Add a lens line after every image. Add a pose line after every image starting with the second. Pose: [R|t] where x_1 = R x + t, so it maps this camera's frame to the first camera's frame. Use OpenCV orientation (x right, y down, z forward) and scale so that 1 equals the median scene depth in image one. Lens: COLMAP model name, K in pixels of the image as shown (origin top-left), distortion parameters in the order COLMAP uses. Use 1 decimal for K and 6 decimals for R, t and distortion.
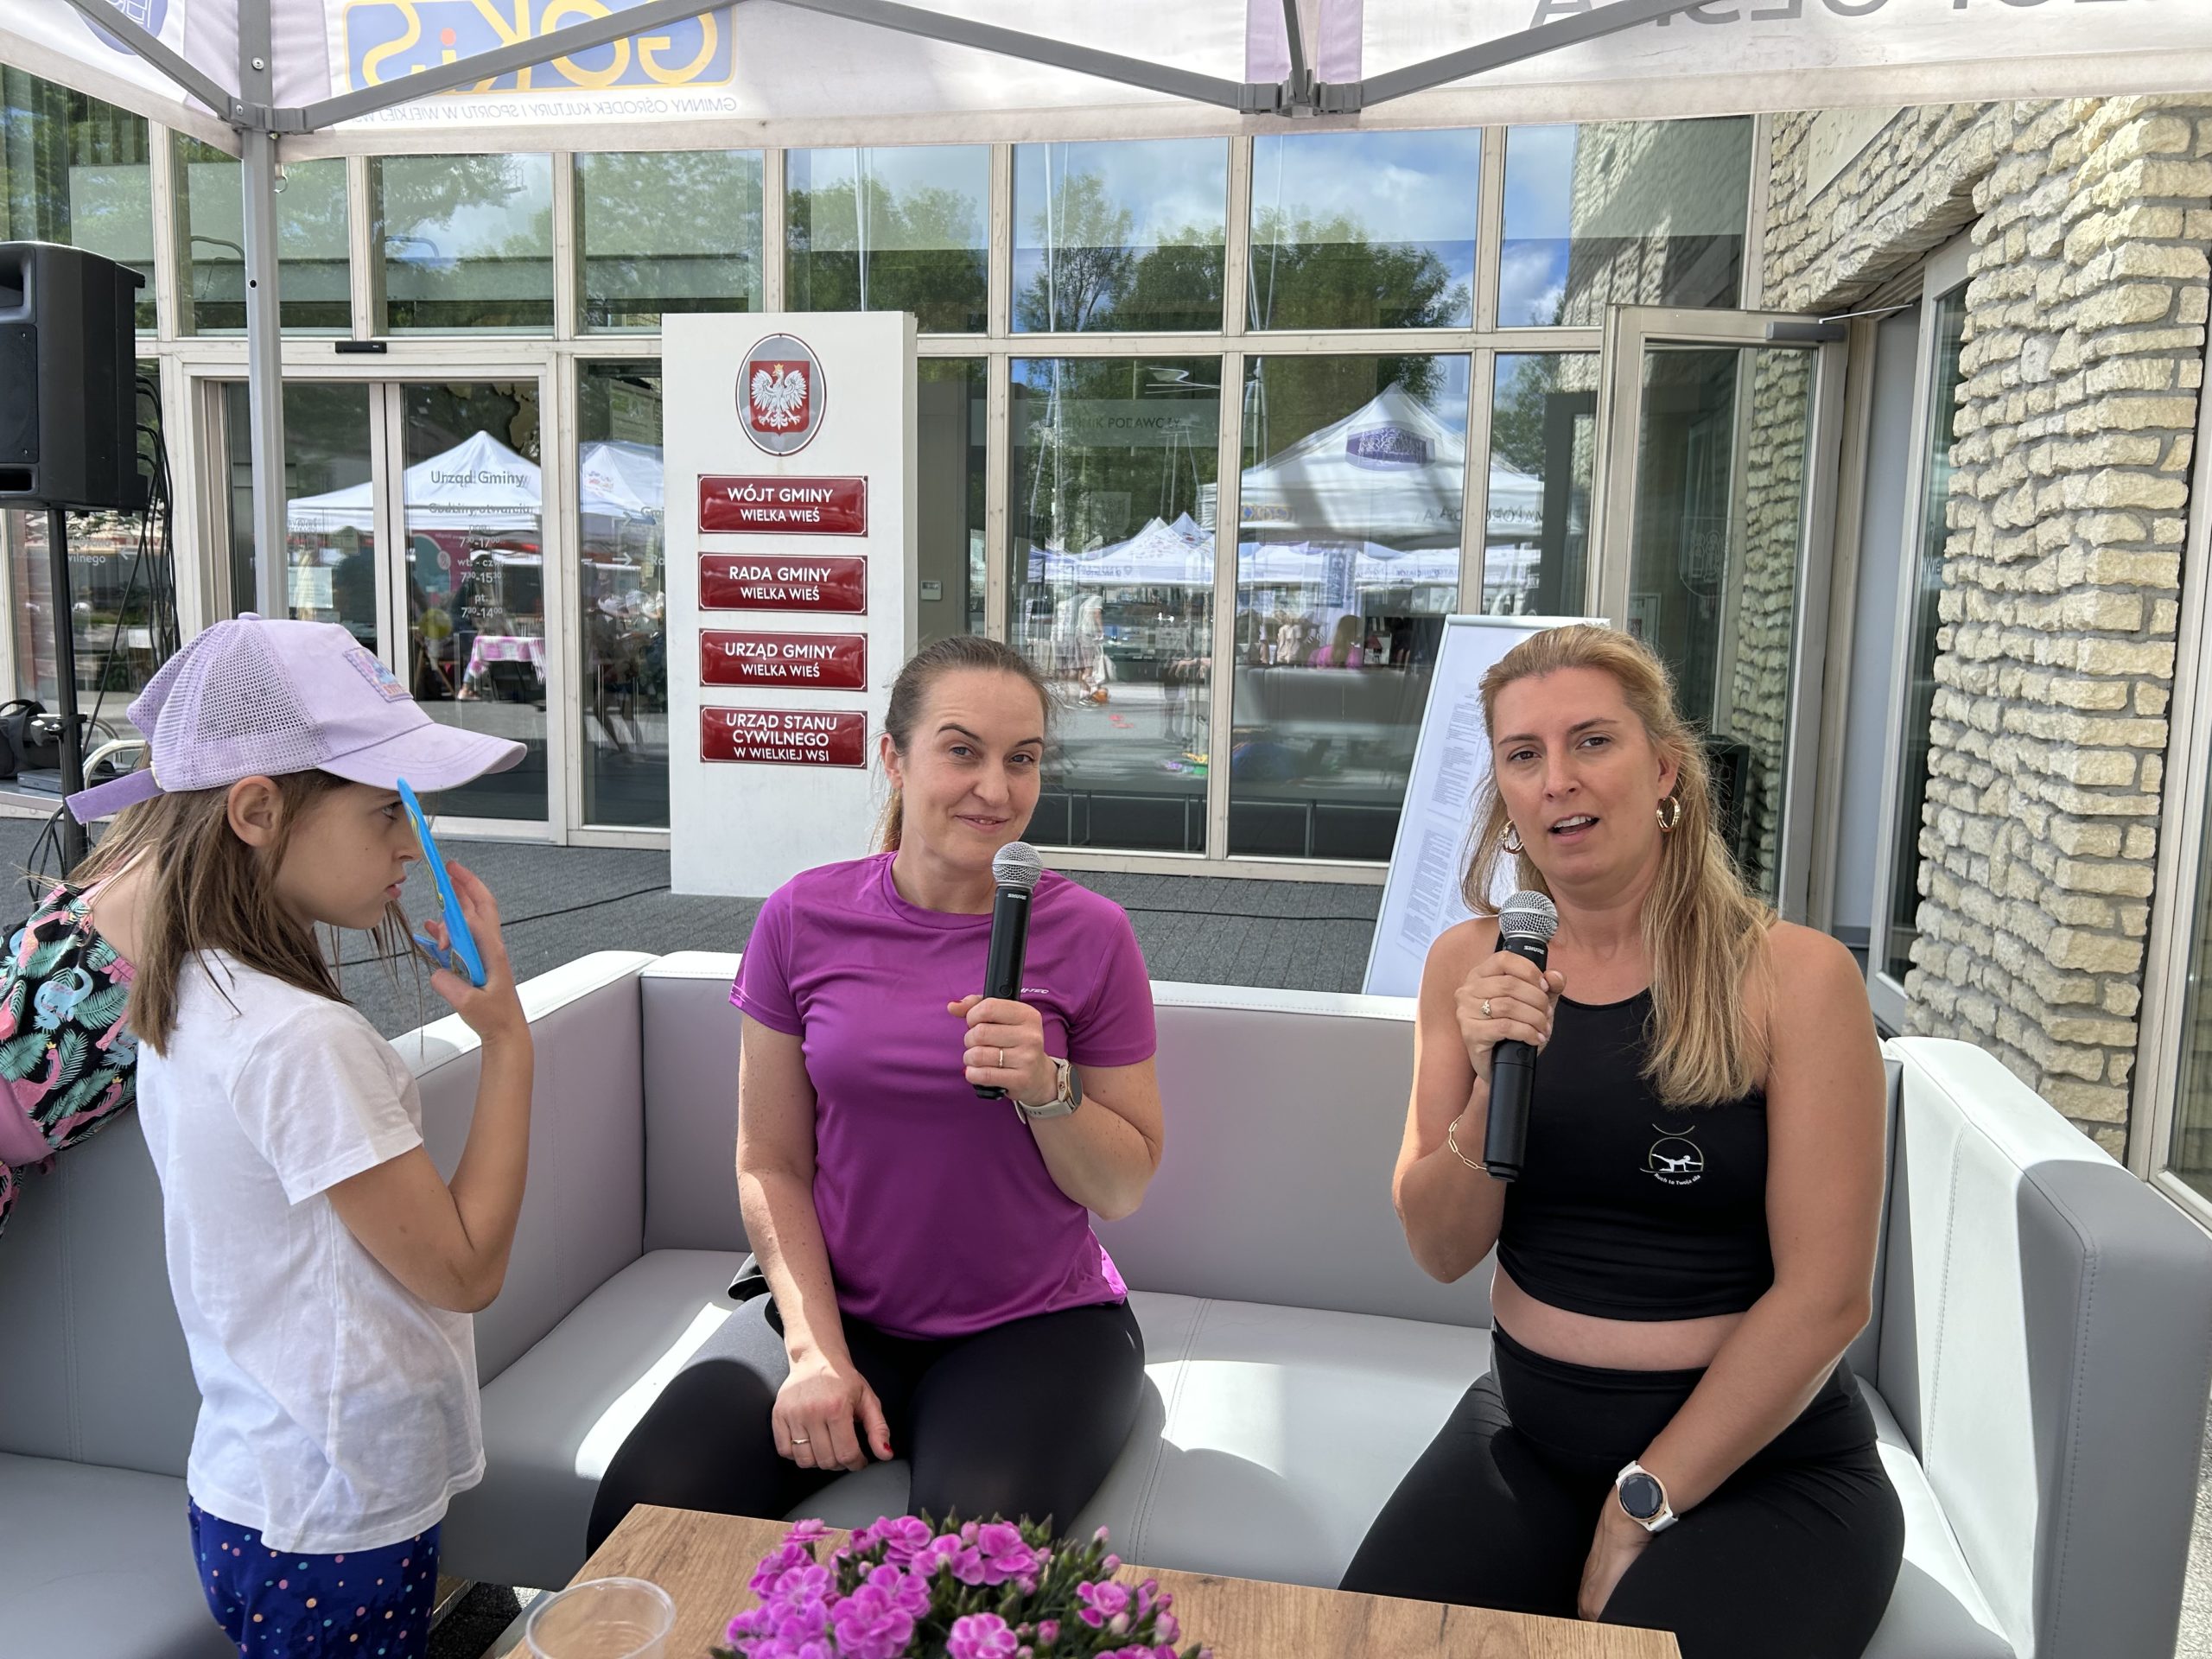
lens RADIAL K [[1646.5, 0, 1107.1], [0, 1646.5, 812.1], [0, 0, 1]] dist [0.036507, -0.031965]
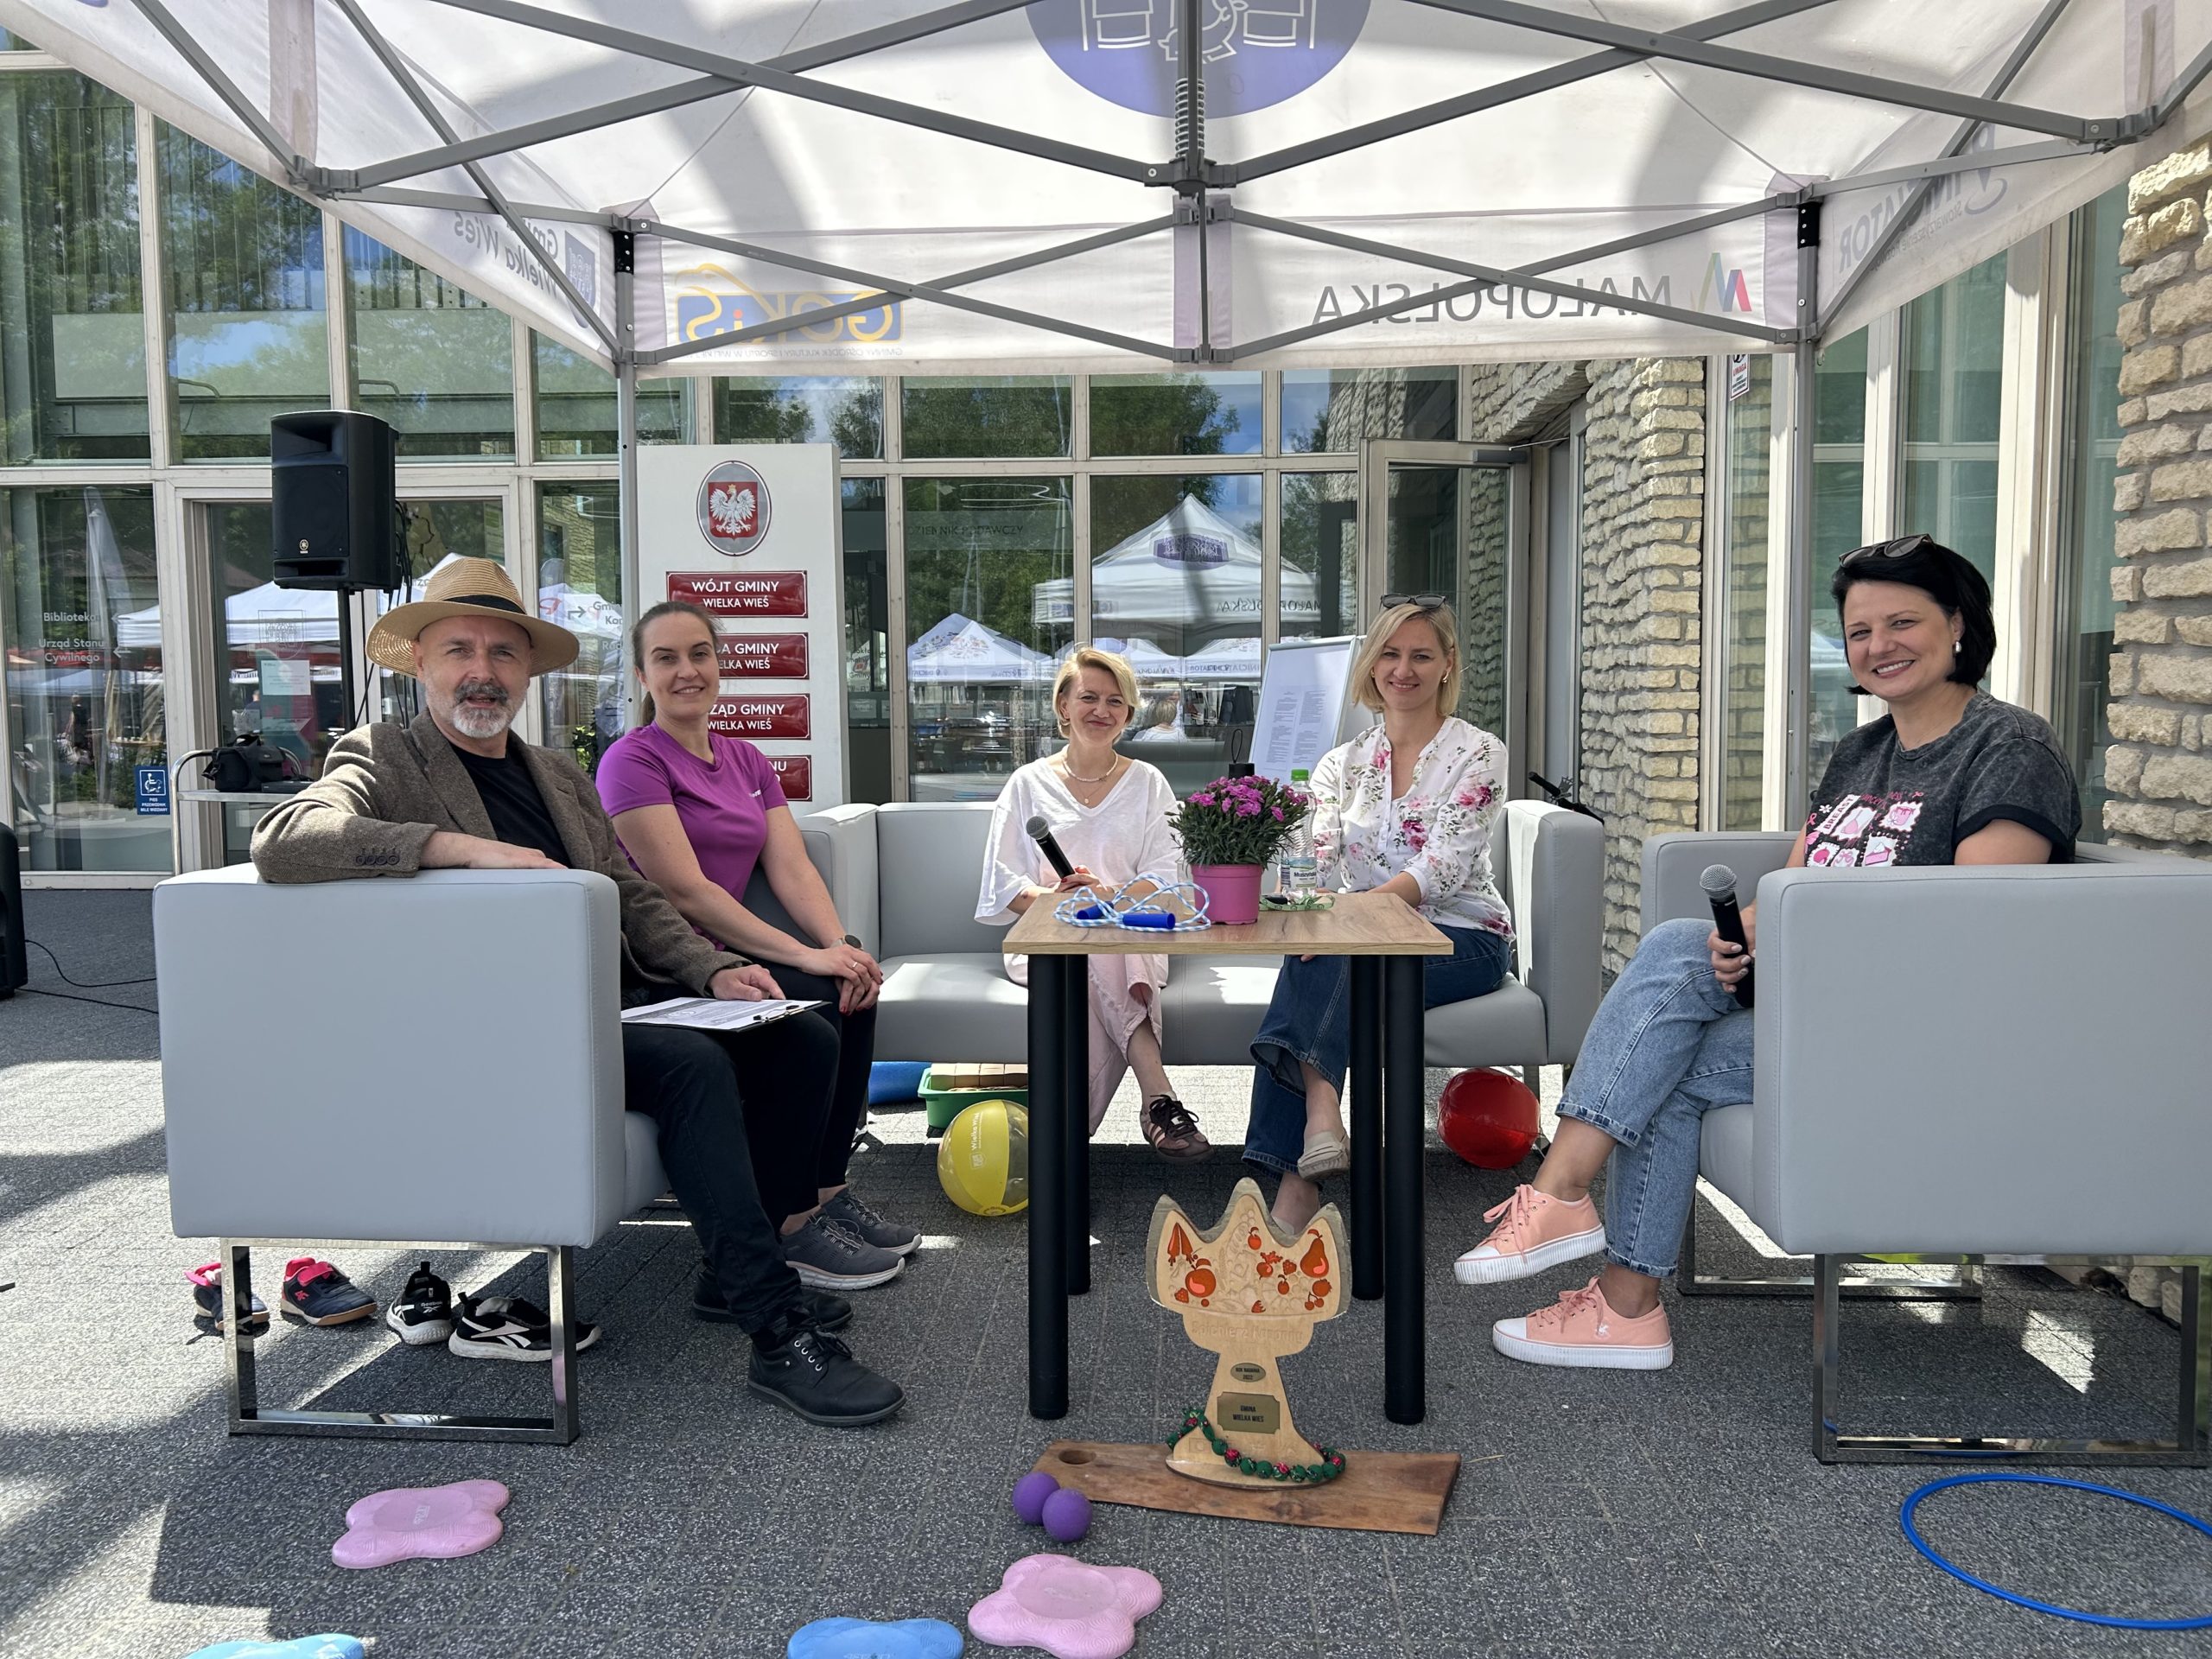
lens RADIAL K [[1686.3, 0, 1116.2], [0, 1686.3, 842.4], [0, 0, 1]] dist [0.073537, -0.062828]
pose [[0.990210, -0.036887, 0.134621, -0.139787], [0.043942, 0.997791, -0.049815, 0.124736], [-0.132486, 0.055243, 0.989644, -0.482781]]
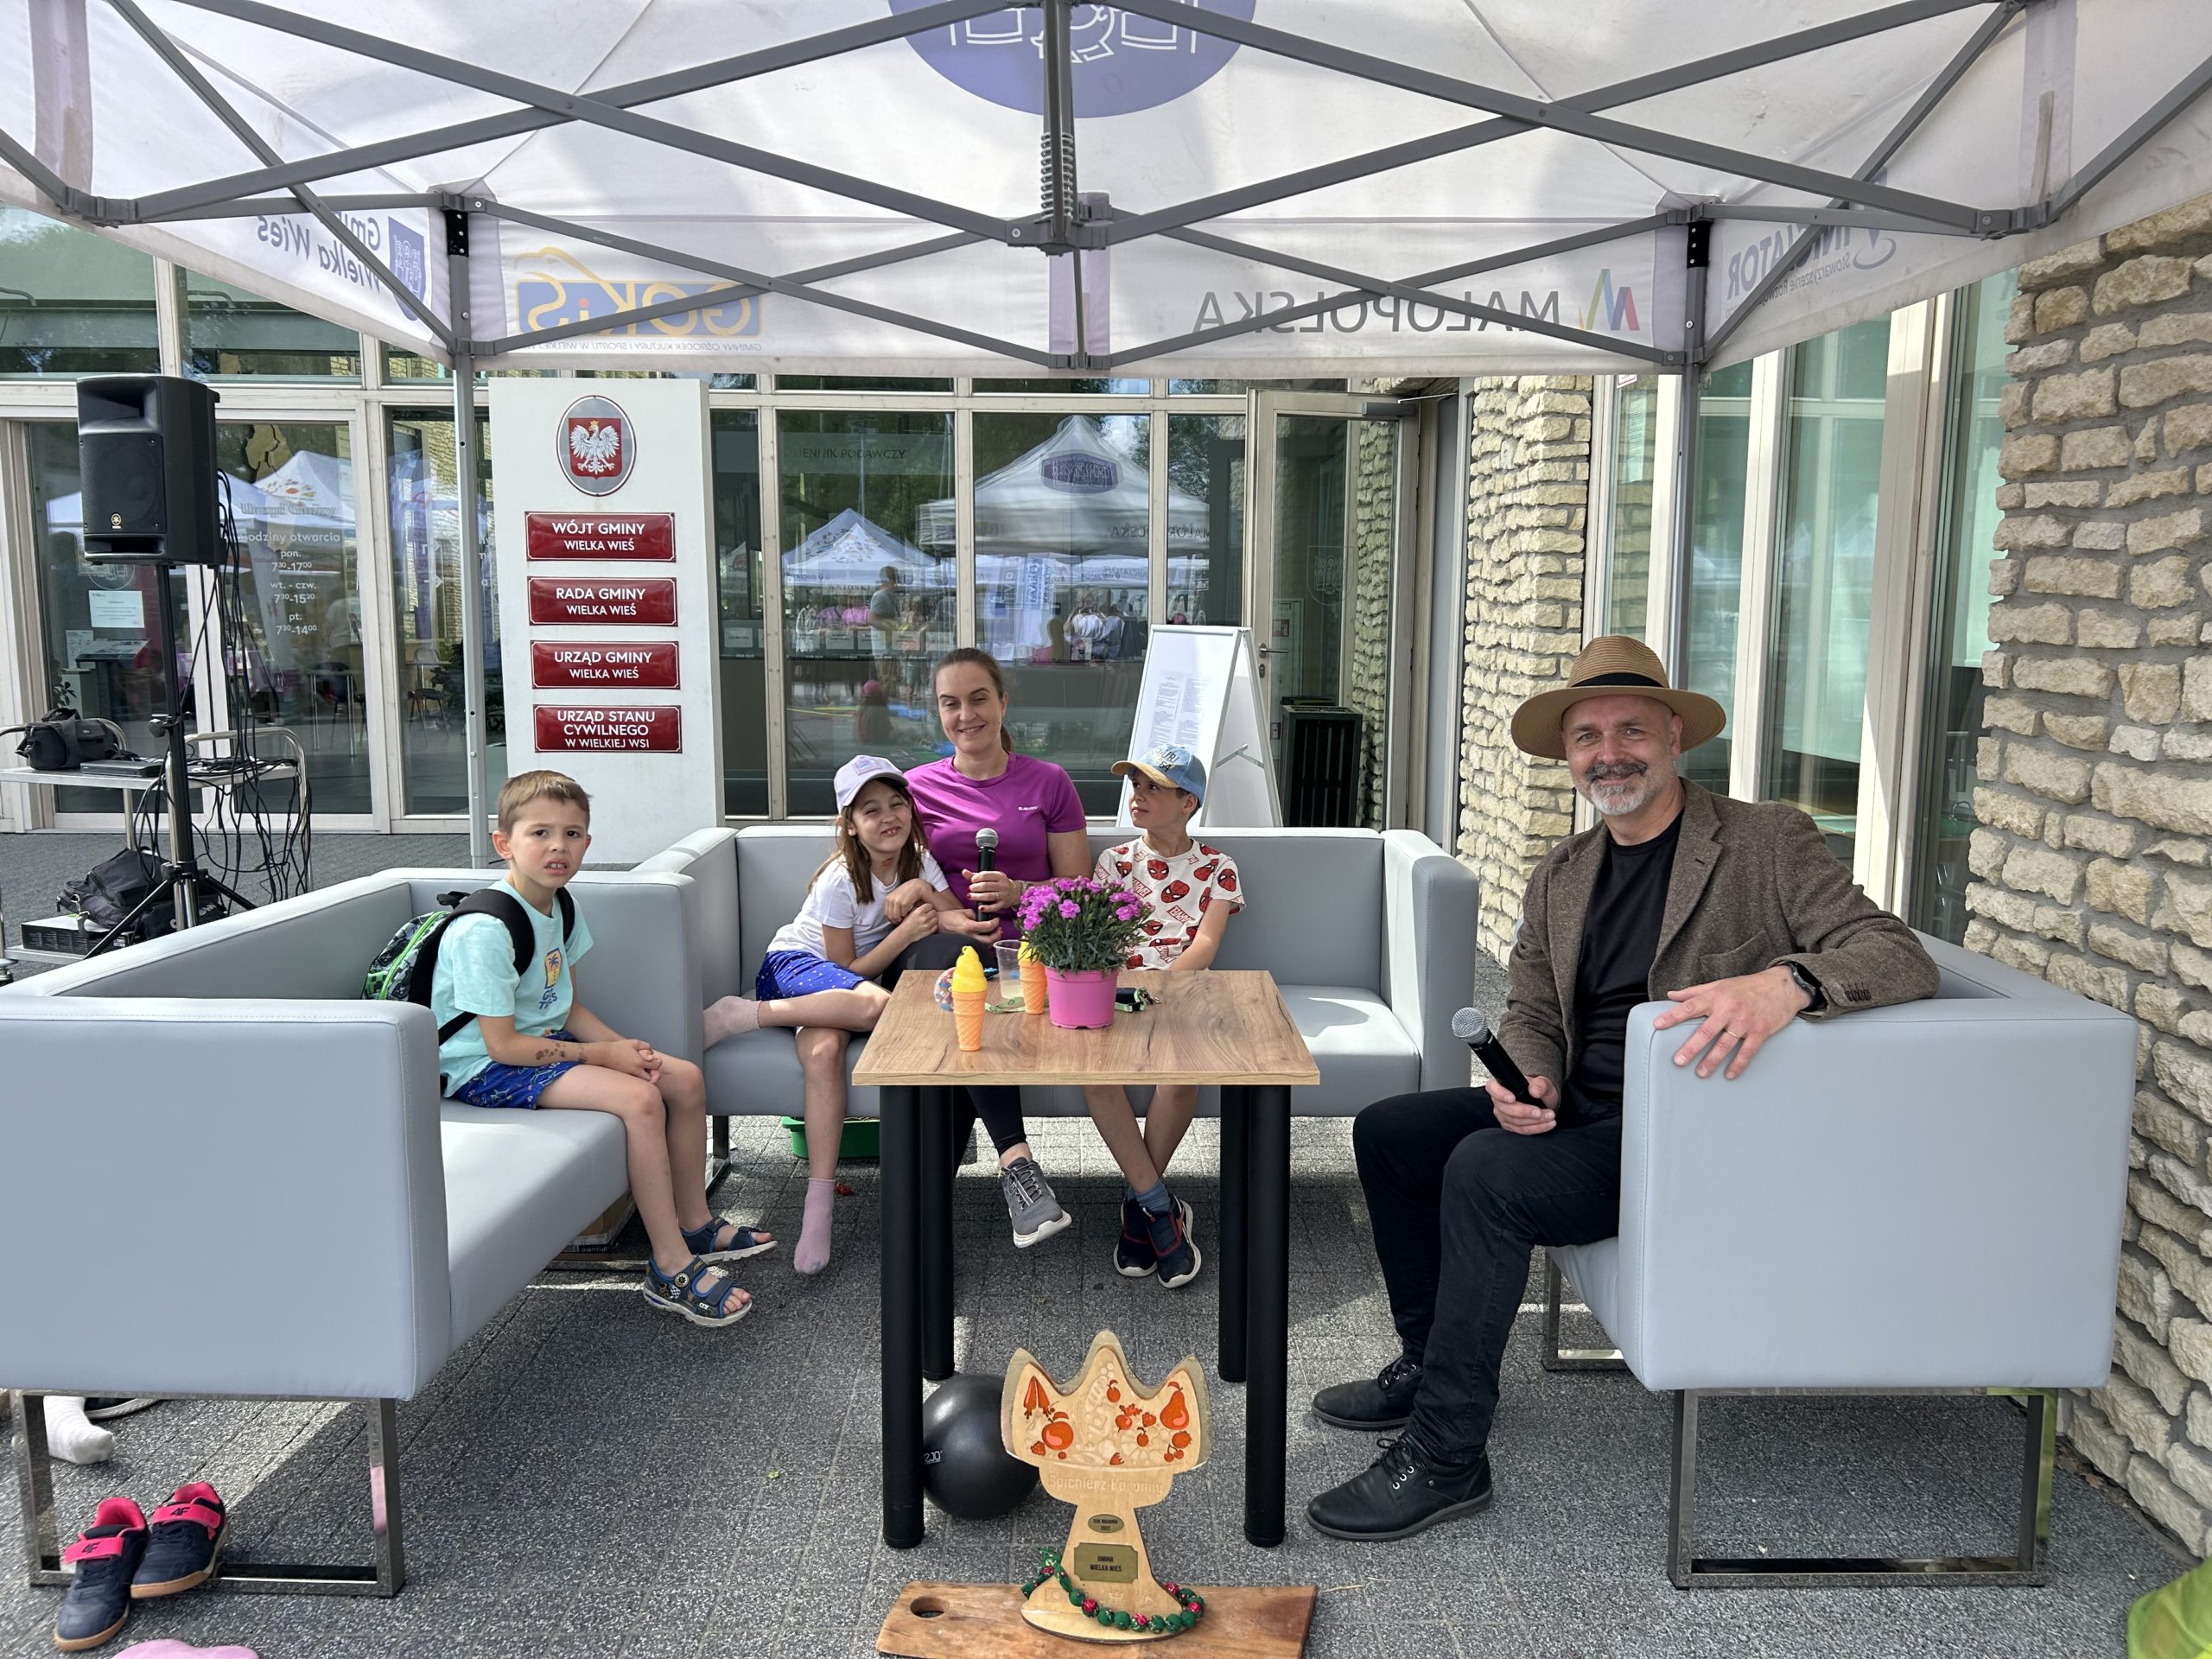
lens RADIAL K [[1686.3, 0, 1116.2], [0, 1686.3, 842.4], [0, 0, 1]] dist [0.073537, -0.062828]
pose [[0.979723, -0.042418, 0.195815, -0.123011], [0.039537, 0.999045, 0.018600, 0.045775], [-0.196416, -0.010481, 0.980465, -0.461787]]
